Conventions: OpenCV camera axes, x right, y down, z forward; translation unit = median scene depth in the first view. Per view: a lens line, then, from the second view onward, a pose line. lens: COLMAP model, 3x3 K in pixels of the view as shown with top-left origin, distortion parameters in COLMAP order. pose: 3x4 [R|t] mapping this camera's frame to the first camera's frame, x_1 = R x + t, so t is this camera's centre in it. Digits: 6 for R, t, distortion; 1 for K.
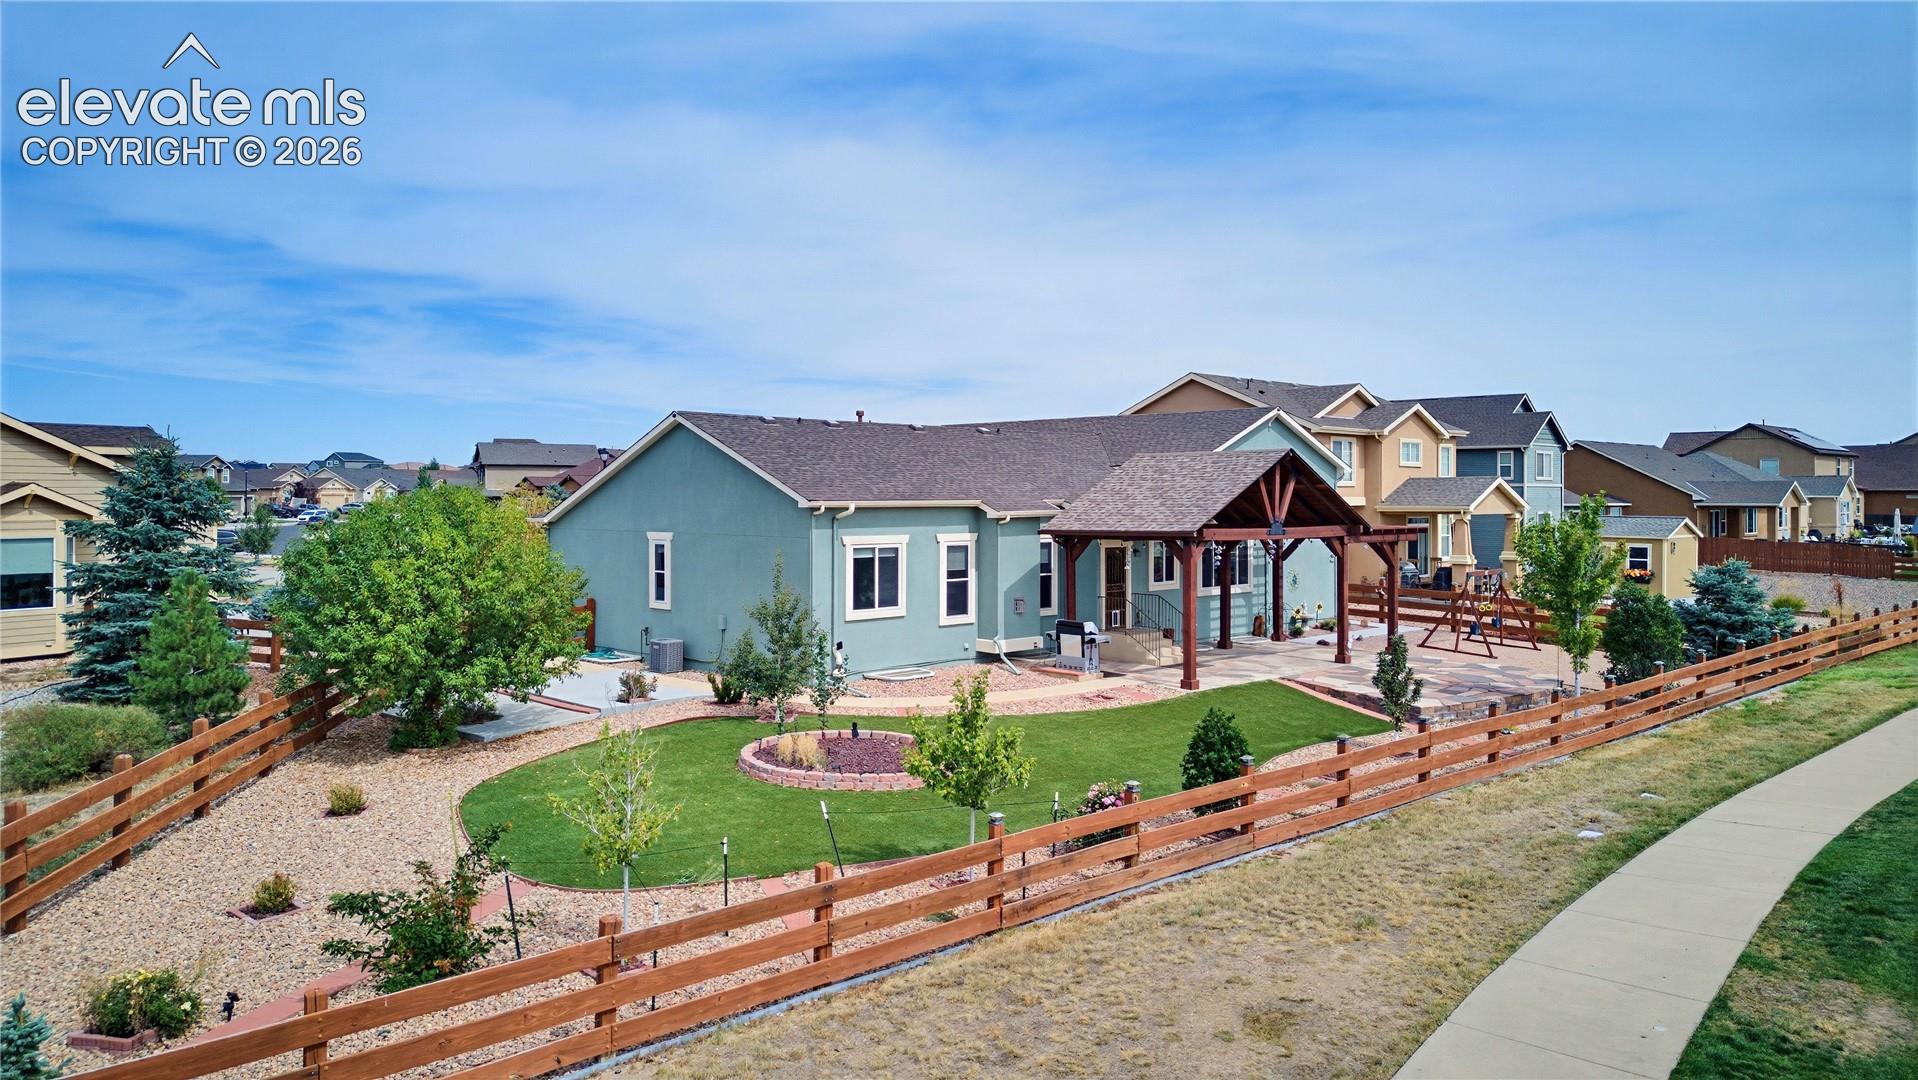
lens RADIAL K [[1320.3, 0, 948.4], [0, 1320.3, 492.3], [0, 0, 1]] dist [0.027944, -0.000455]
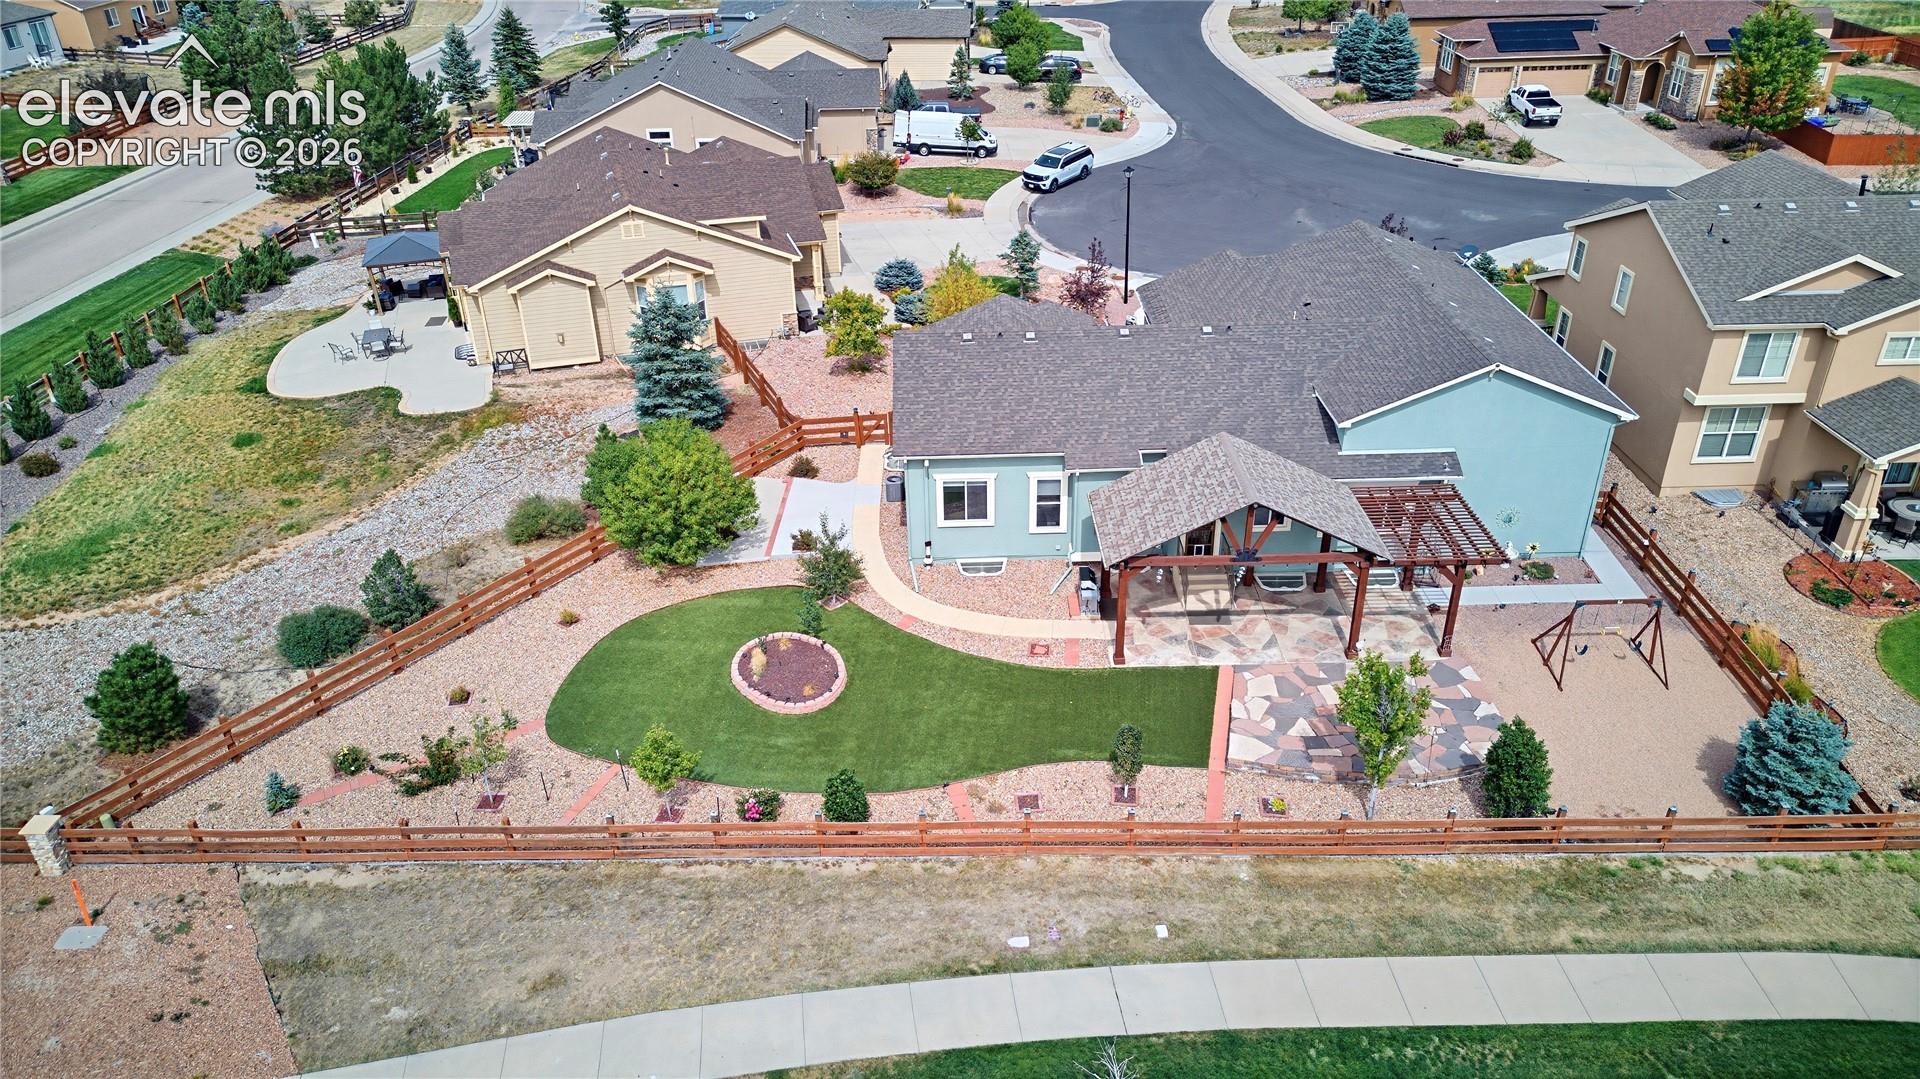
lens RADIAL K [[1292.8, 0, 960.0], [0, 1292.8, 539.5], [0, 0, 1]] dist [0.044748, 0.000171]
pose [[0.737295, 0.324842, -0.592345, 0.709969], [0.009335, 0.871825, 0.489729, -0.527894], [0.675506, -0.366605, 0.639760, 0.113684]]
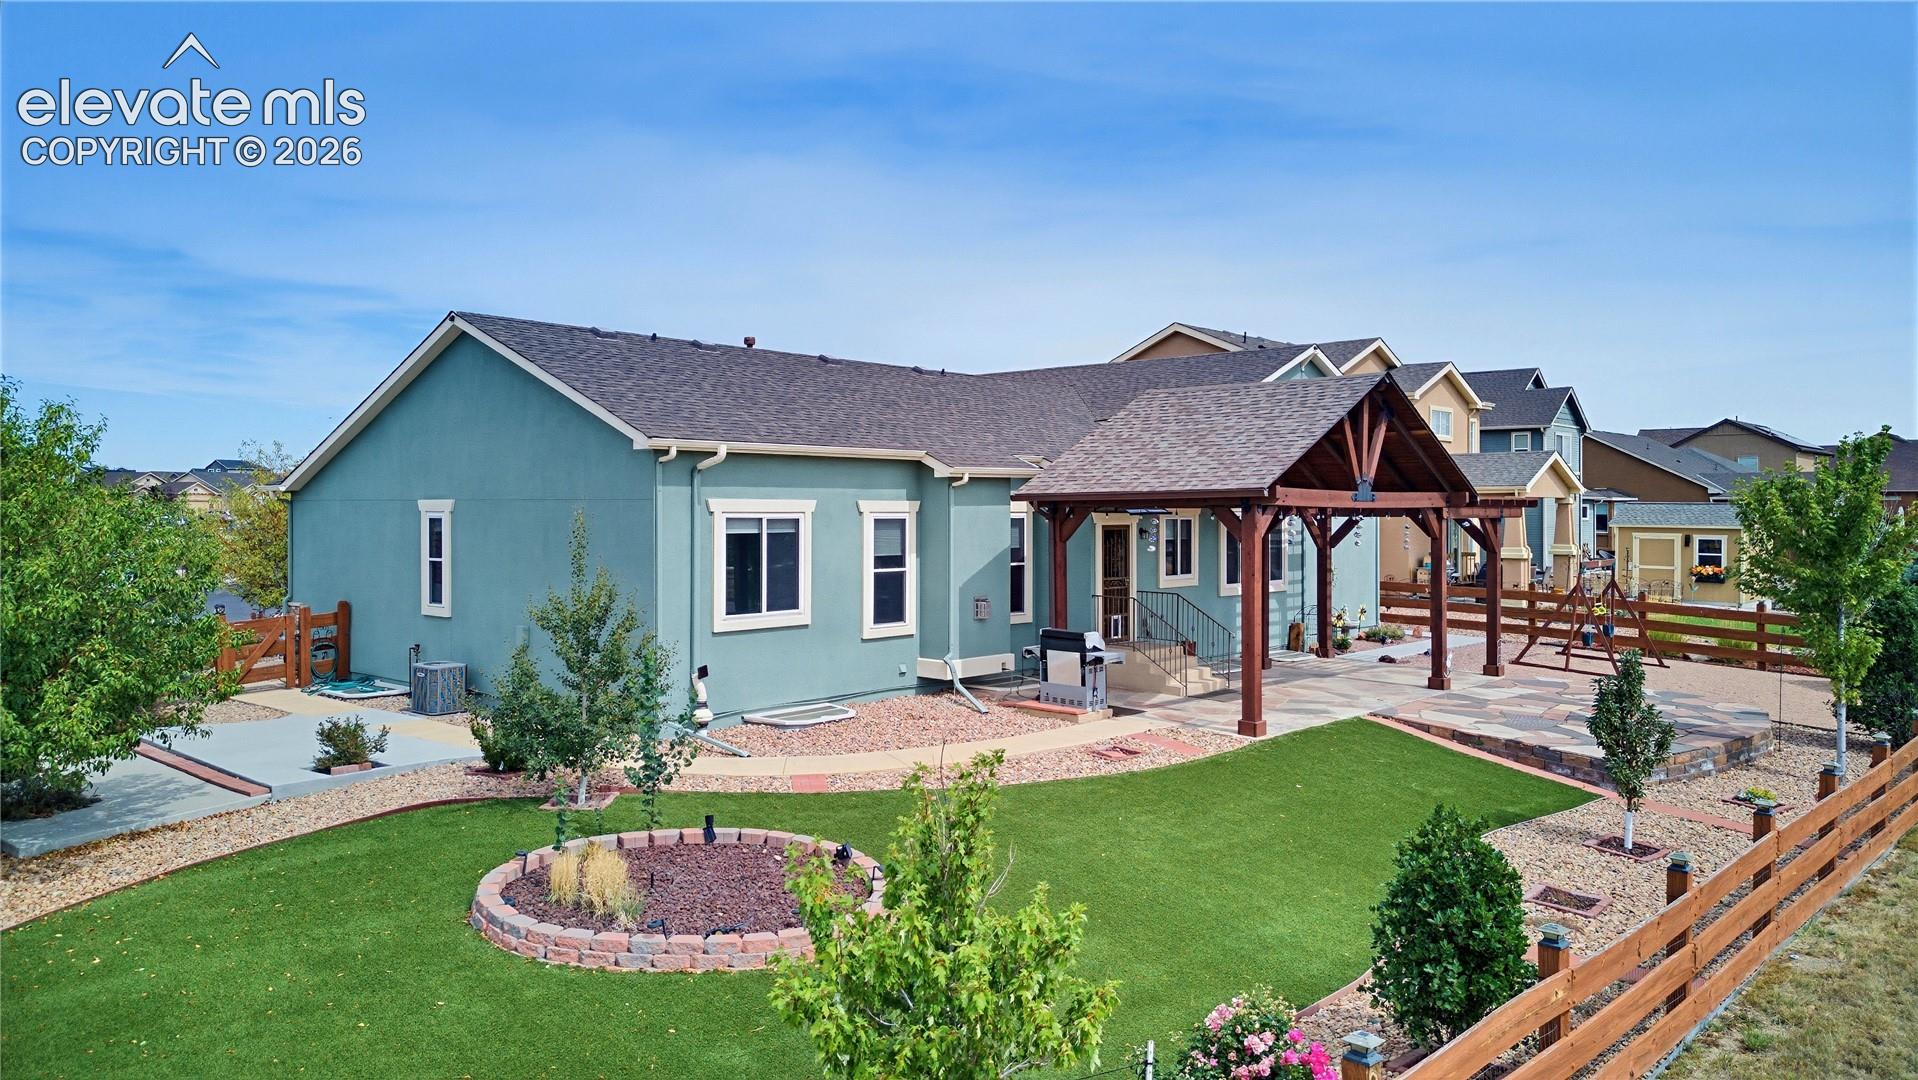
lens RADIAL K [[1333.0, 0, 959.0], [0, 1333.0, 540.0], [0, 0, 1]] dist [0.043330, -0.000995]
pose [[0.997775, -0.000655, 0.066672, -0.002992], [-0.001134, 0.999640, 0.026802, 0.033110], [-0.066666, -0.026818, 0.997415, 0.327422]]
